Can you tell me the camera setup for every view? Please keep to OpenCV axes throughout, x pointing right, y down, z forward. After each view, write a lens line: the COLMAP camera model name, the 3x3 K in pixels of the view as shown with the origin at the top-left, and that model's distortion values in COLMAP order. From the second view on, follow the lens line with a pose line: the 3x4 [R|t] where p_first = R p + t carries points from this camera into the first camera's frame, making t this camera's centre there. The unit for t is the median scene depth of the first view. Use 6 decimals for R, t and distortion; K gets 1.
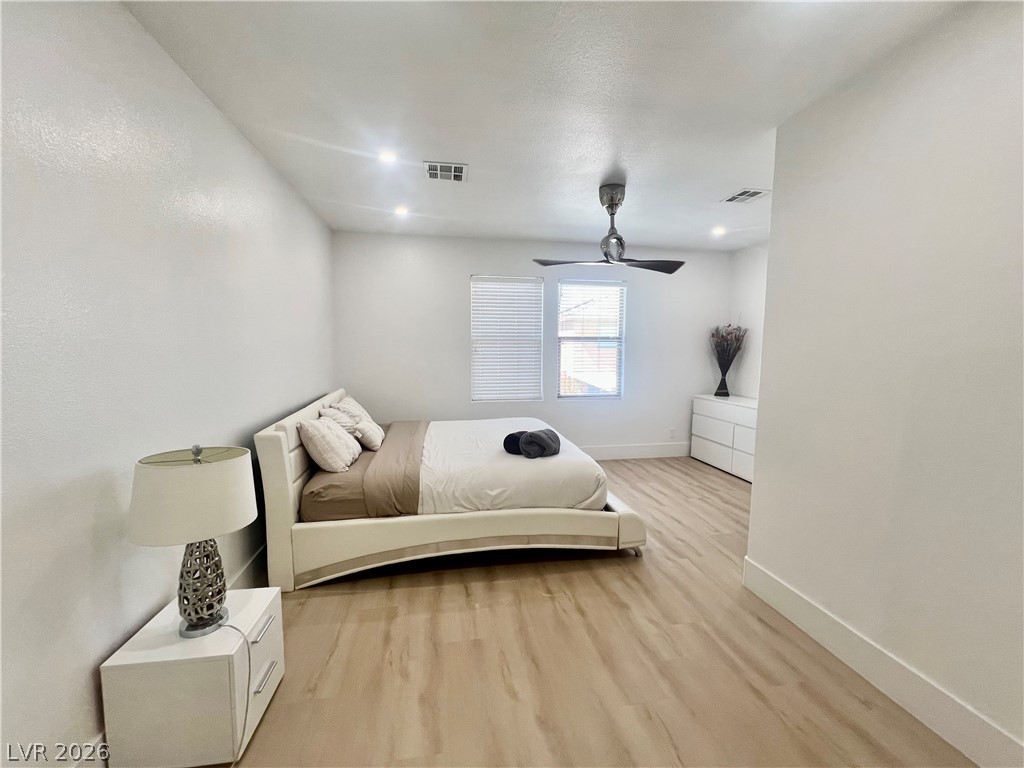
lens RADIAL K [[411.2, 0, 512.6], [0, 411.2, 385.0], [0, 0, 1]] dist [0.000978, -0.000773]
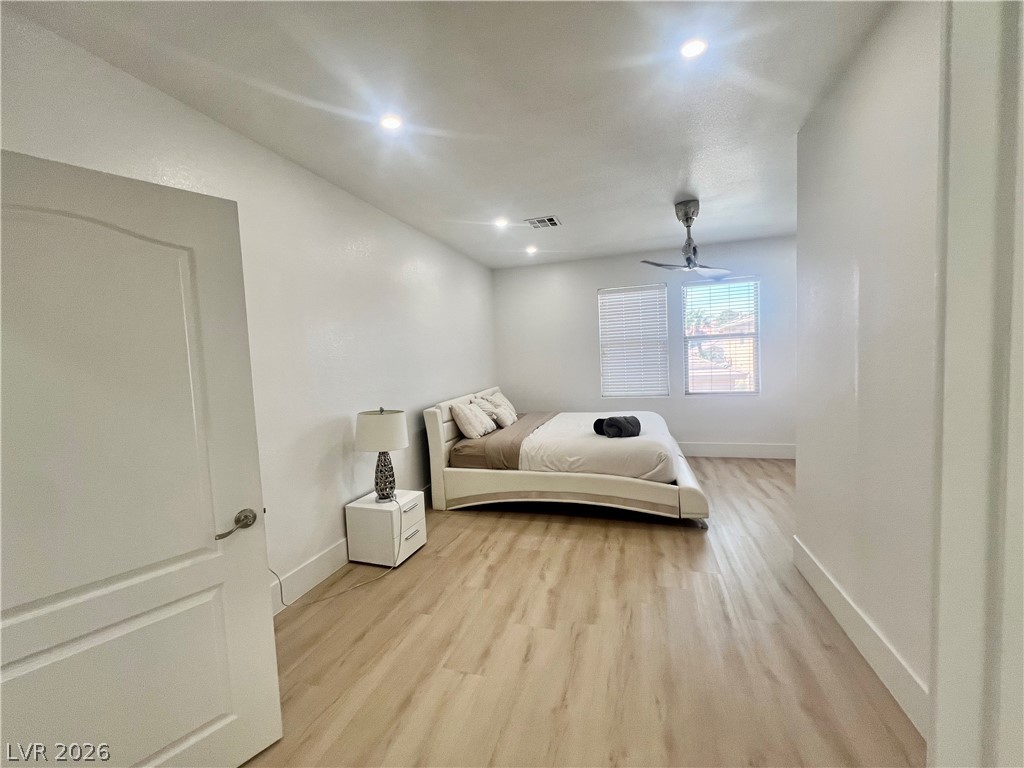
lens RADIAL K [[411.2, 0, 511.8], [0, 411.2, 385.3], [0, 0, 1]] dist [0.000978, -0.000773]
pose [[0.883450, -0.014826, -0.468291, 0.402432], [0.006814, 0.999800, -0.018800, 0.046453], [0.468476, 0.013418, 0.883374, -0.259952]]
